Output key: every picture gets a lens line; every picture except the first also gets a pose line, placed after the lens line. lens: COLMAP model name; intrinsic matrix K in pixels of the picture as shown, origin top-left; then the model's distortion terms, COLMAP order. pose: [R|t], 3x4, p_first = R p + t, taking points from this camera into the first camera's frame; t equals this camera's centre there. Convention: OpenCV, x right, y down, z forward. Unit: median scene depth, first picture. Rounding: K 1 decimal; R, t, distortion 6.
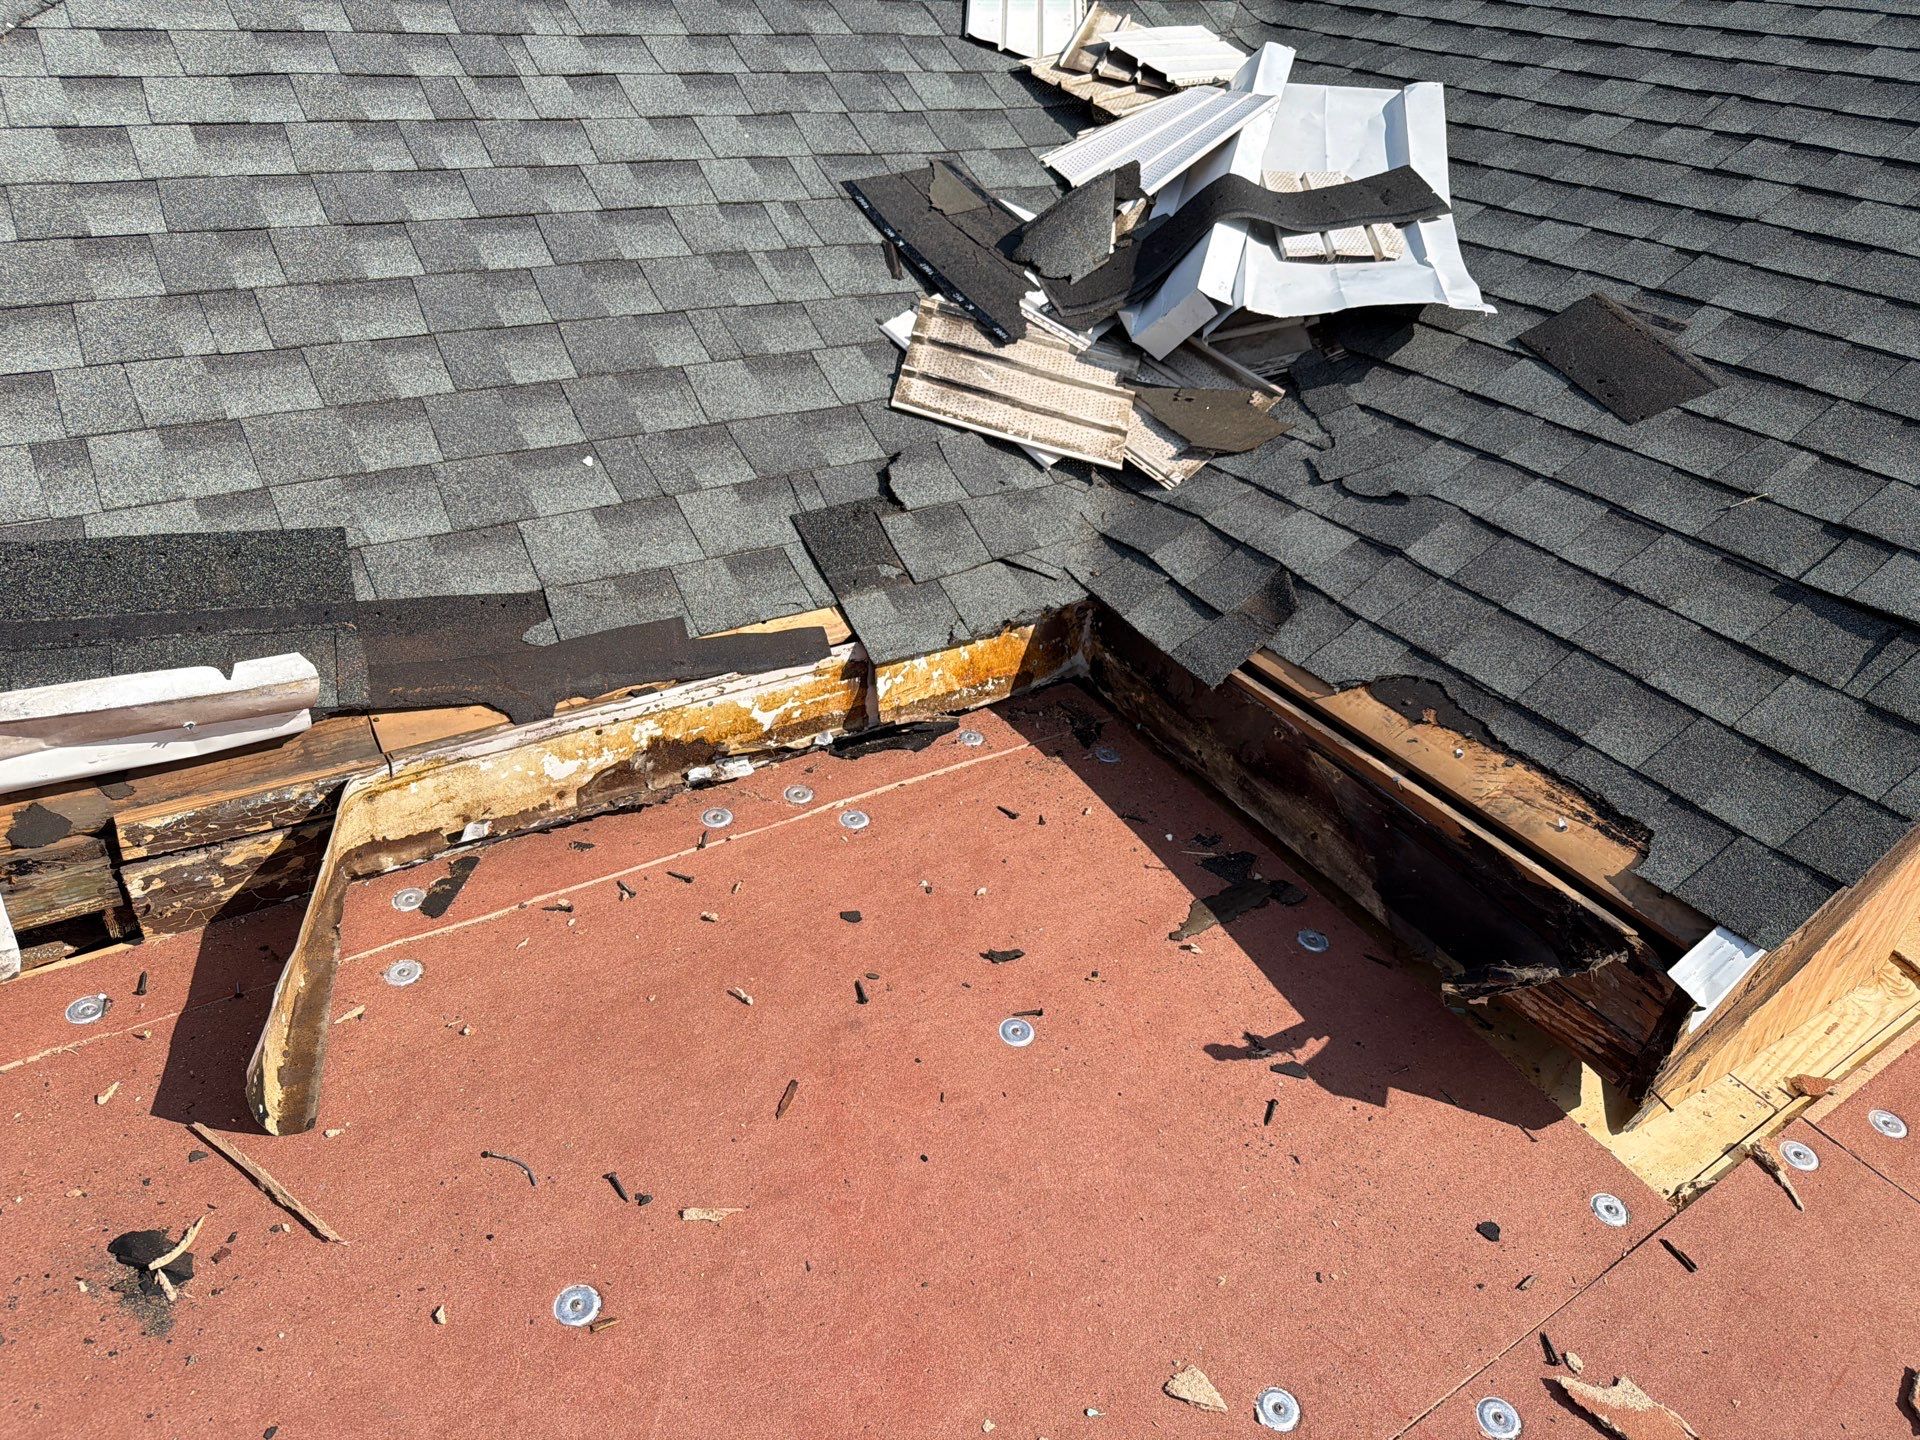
lens RADIAL K [[1283.3, 0, 950.0], [0, 1283.3, 728.7], [0, 0, 1]] dist [0.131546, -0.207440]
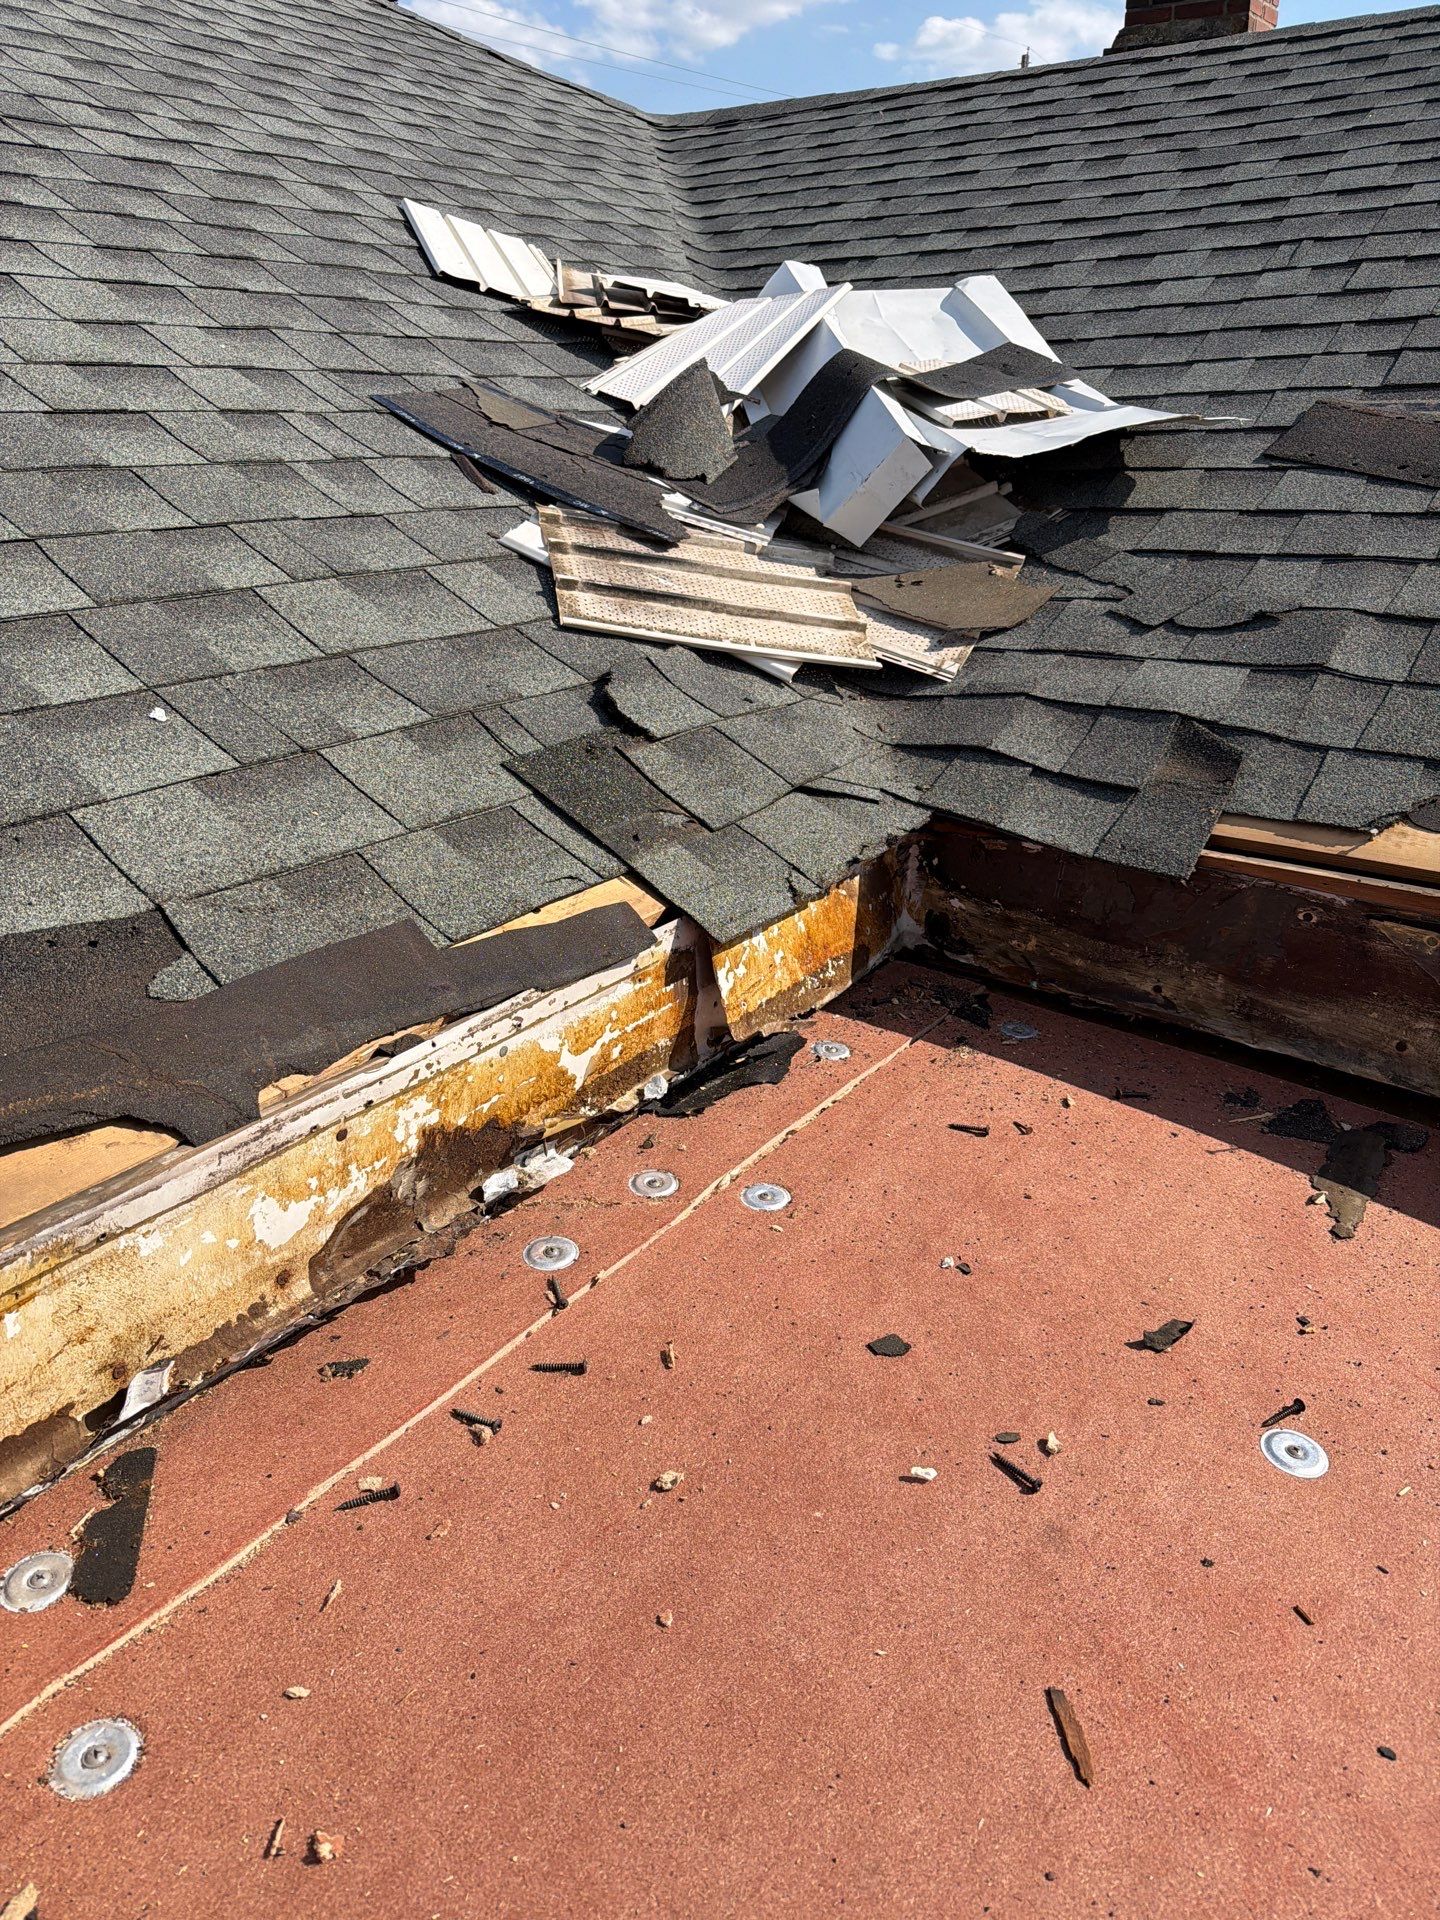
lens RADIAL K [[1329.2, 0, 722.9], [0, 1329.2, 957.0], [0, 0, 1]] dist [0.119012, -0.217437]
pose [[0.934164, -0.206509, 0.291018, -0.241908], [0.251959, 0.959221, -0.128111, 0.037445], [-0.252694, 0.193001, 0.948101, 0.391679]]
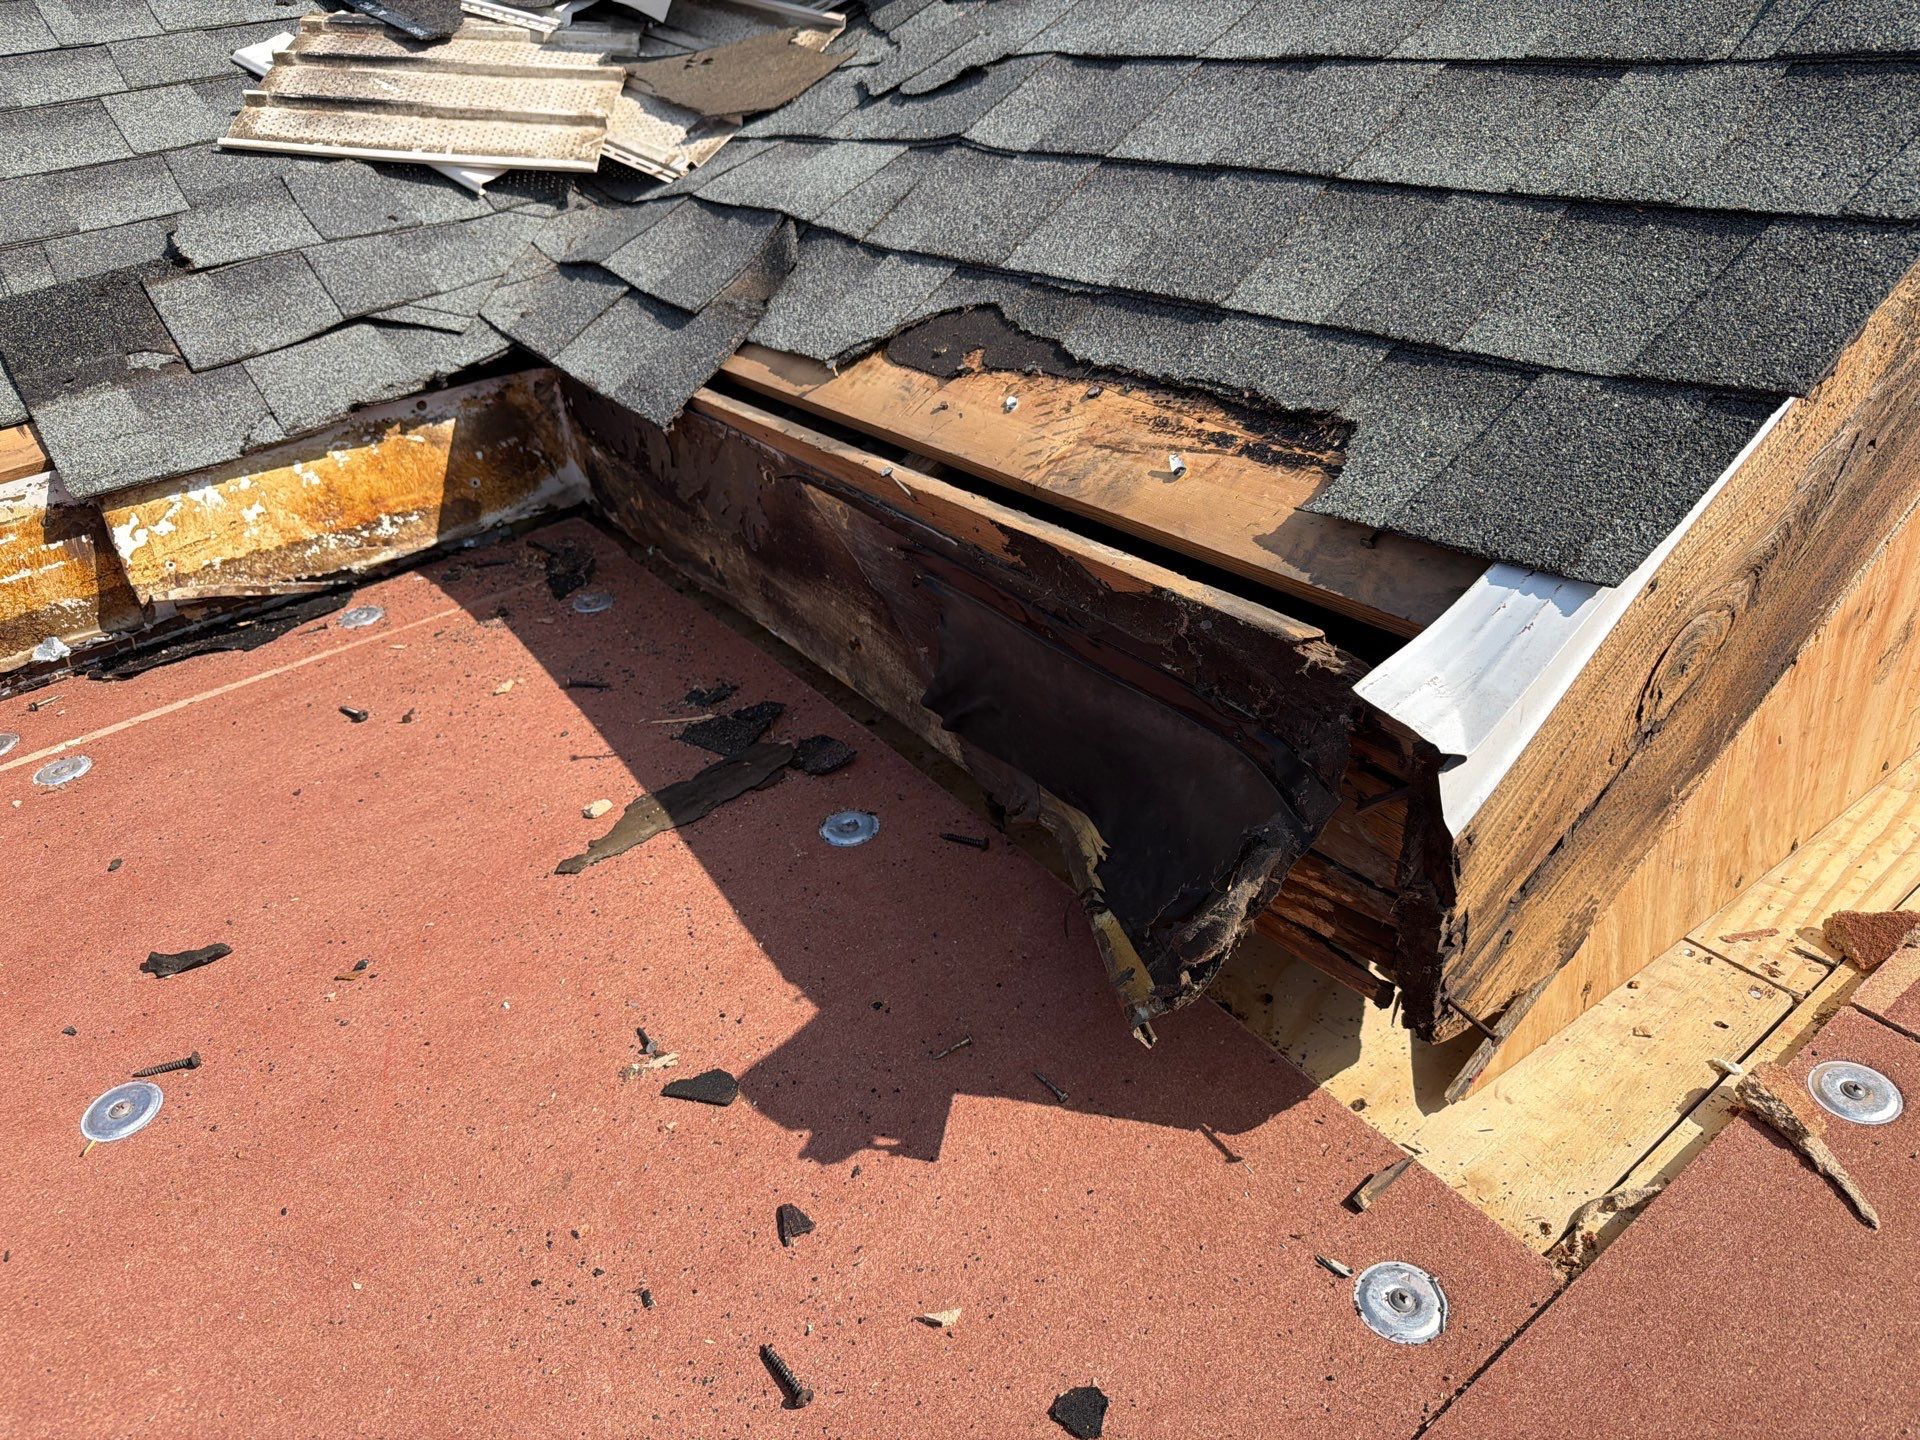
lens RADIAL K [[1335.5, 0, 889.2], [0, 1335.5, 709.1], [0, 0, 1]] dist [0.071775, -0.143009]
pose [[0.980695, -0.183796, -0.066752, 0.315720], [0.180980, 0.982407, -0.046081, 0.133287], [0.074047, 0.033111, 0.996705, 0.428618]]
